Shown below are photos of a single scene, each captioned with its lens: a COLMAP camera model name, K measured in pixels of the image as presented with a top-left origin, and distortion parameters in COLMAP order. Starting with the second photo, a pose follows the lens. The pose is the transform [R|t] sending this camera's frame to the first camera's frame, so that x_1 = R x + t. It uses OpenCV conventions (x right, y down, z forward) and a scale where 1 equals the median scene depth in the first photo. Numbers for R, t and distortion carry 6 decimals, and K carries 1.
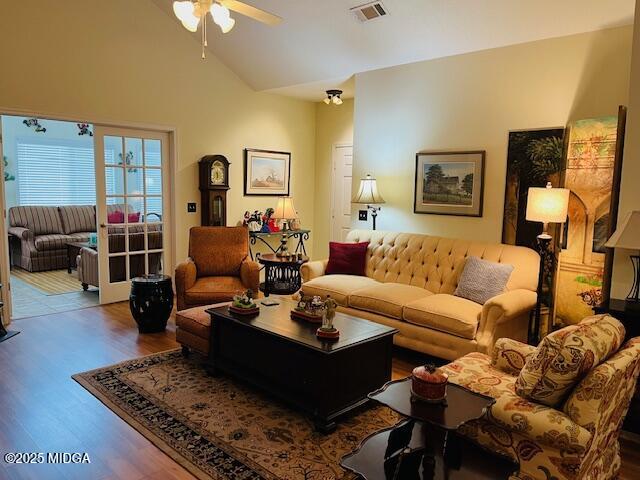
lens RADIAL K [[480.1, 0, 320.0], [0, 480.1, 240.0], [0, 0, 1]] dist [0.069301, -0.094987]
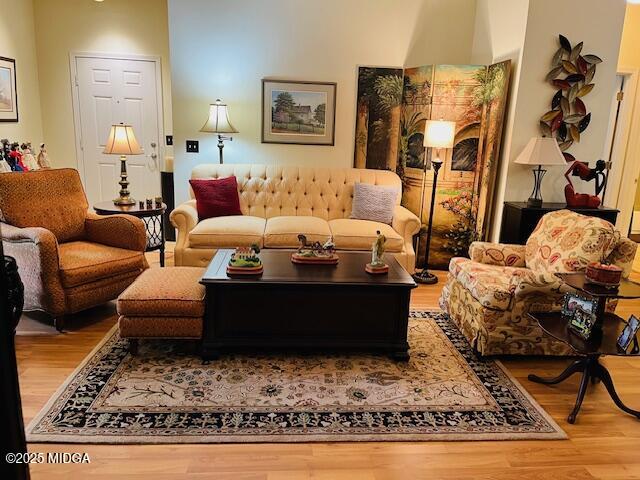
lens RADIAL K [[484.8, 0, 326.8], [0, 484.8, 232.4], [0, 0, 1]] dist [0.061705, -0.082736]
pose [[0.668559, -0.158169, 0.726644, -0.528349], [0.059187, 0.985337, 0.160024, -0.032728], [-0.741300, -0.063978, 0.668117, 0.283139]]
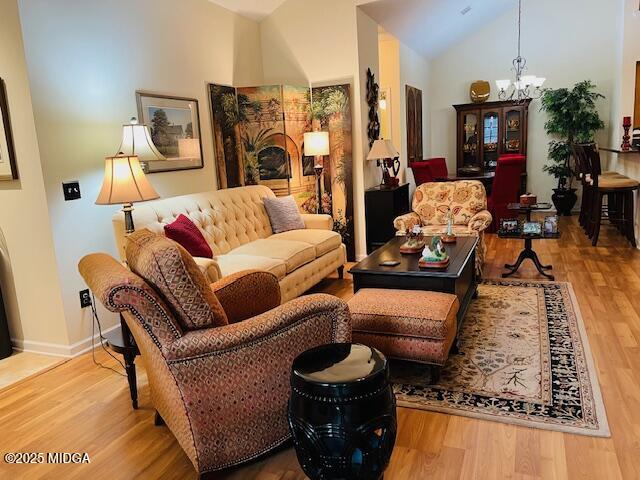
lens RADIAL K [[480.1, 0, 320.0], [0, 480.1, 240.0], [0, 0, 1]] dist [0.069301, -0.094987]
pose [[-0.350379, -0.176475, 0.919832, -0.716492], [0.156187, 0.957328, 0.243163, -0.114724], [-0.923494, 0.228865, -0.307864, 1.175637]]
